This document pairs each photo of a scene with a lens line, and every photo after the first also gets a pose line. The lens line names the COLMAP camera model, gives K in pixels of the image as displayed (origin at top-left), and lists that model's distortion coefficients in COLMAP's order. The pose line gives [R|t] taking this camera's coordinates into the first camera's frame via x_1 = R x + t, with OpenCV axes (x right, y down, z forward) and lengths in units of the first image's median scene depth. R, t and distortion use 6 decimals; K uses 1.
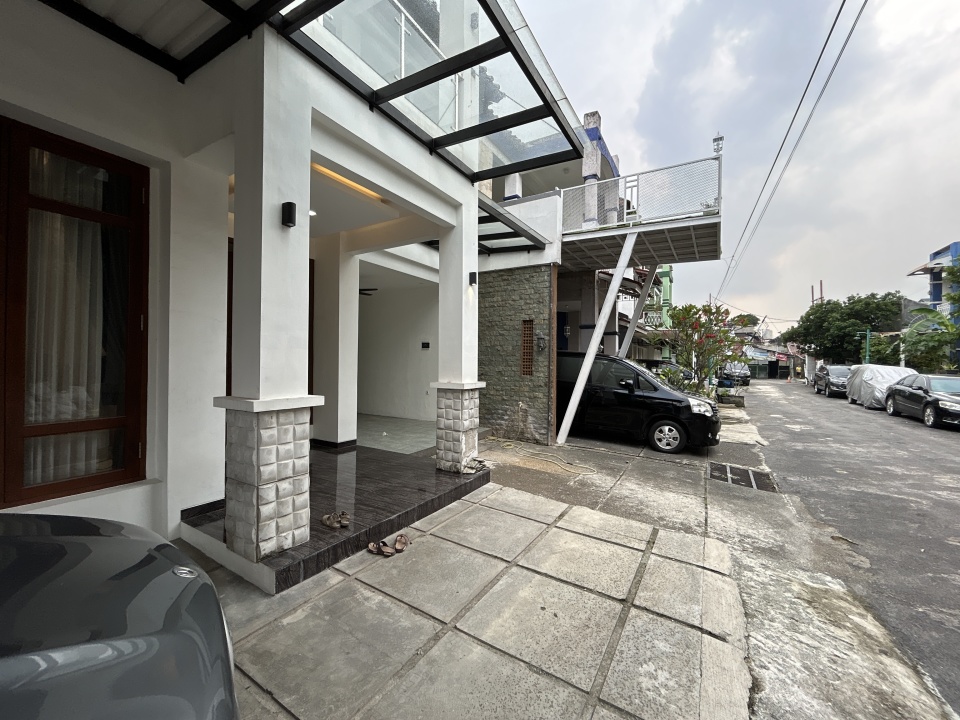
lens RADIAL K [[390.7, 0, 477.8], [0, 390.7, 359.9], [0, 0, 1]] dist [-0.003518, 0.001561]
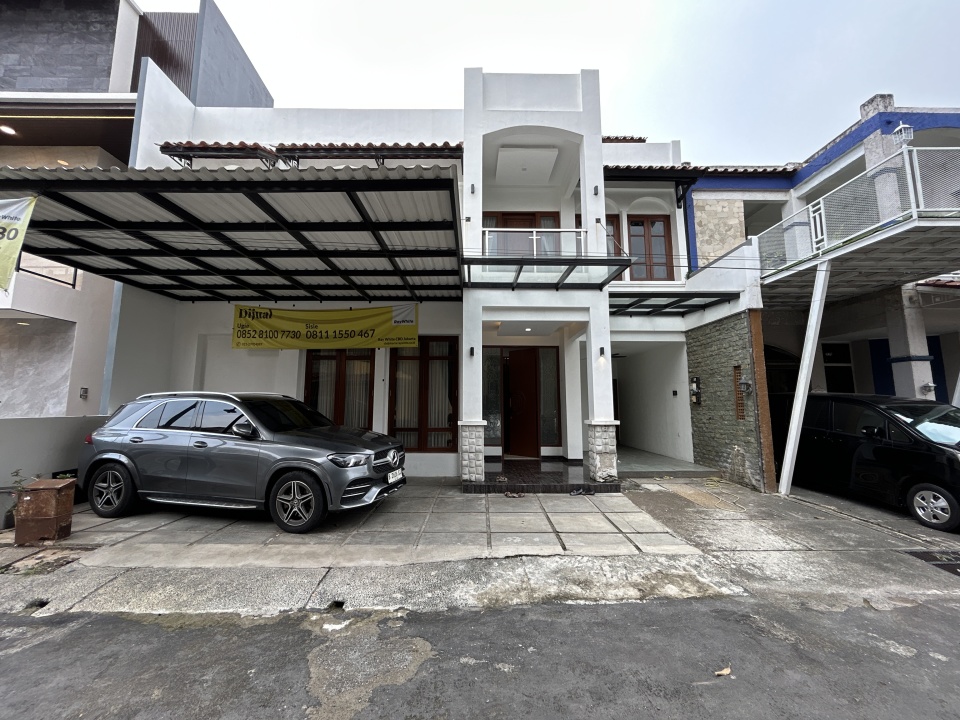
lens RADIAL K [[390.7, 0, 474.8], [0, 390.7, 359.4], [0, 0, 1]] dist [-0.003518, 0.001561]
pose [[0.522197, -0.112543, -0.845366, 1.000865], [0.007873, 0.991848, -0.127181, 0.011364], [0.852788, 0.059758, 0.518826, -0.206317]]
